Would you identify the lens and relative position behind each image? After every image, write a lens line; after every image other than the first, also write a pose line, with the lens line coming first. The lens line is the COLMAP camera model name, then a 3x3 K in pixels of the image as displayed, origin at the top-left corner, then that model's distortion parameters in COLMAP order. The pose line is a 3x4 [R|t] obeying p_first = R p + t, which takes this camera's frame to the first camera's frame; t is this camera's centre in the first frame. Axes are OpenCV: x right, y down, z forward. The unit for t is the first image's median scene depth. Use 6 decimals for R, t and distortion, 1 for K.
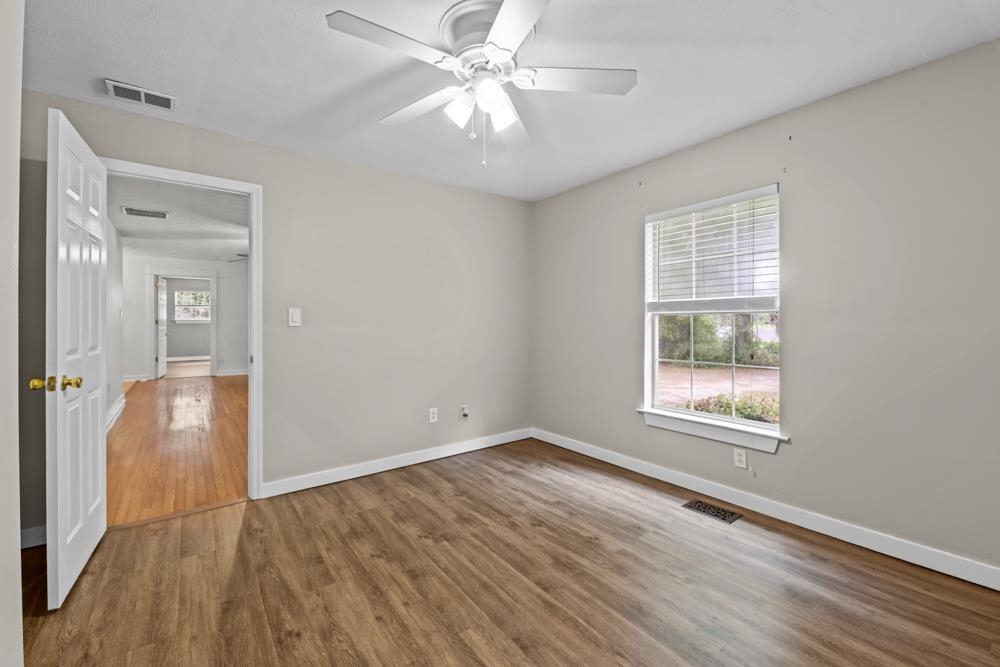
lens RADIAL K [[405.0, 0, 500.7], [0, 405.0, 326.3], [0, 0, 1]] dist [0.000329, -0.000395]
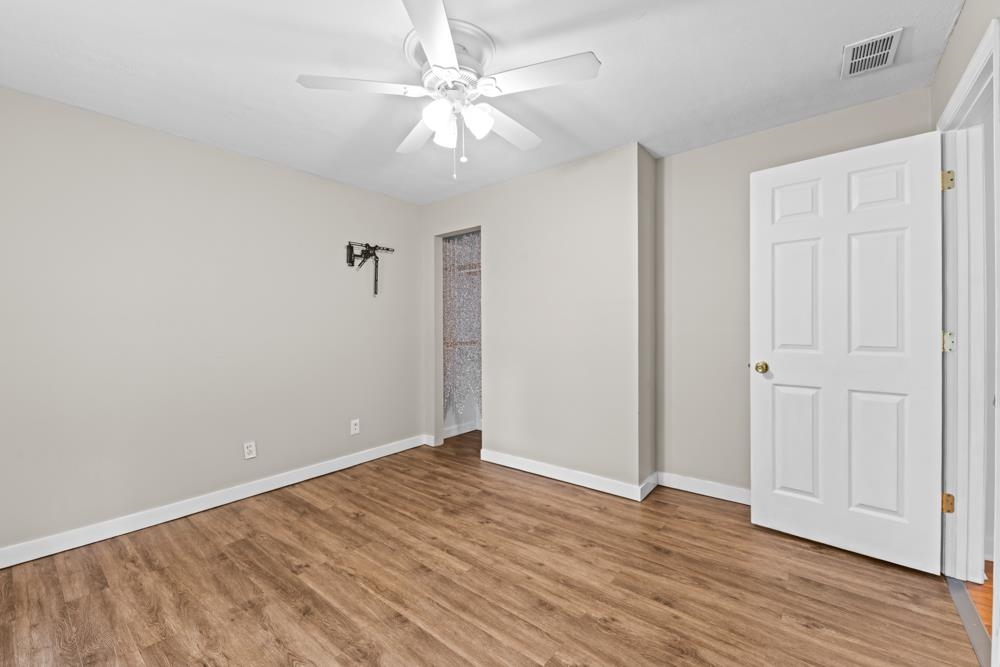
lens RADIAL K [[405.0, 0, 500.7], [0, 405.0, 326.3], [0, 0, 1]] dist [0.000329, -0.000395]
pose [[-0.974366, 0.013057, -0.224588, 0.081255], [0.010765, 0.999877, 0.011424, -0.023812], [0.224709, 0.008714, -0.974387, 1.949550]]
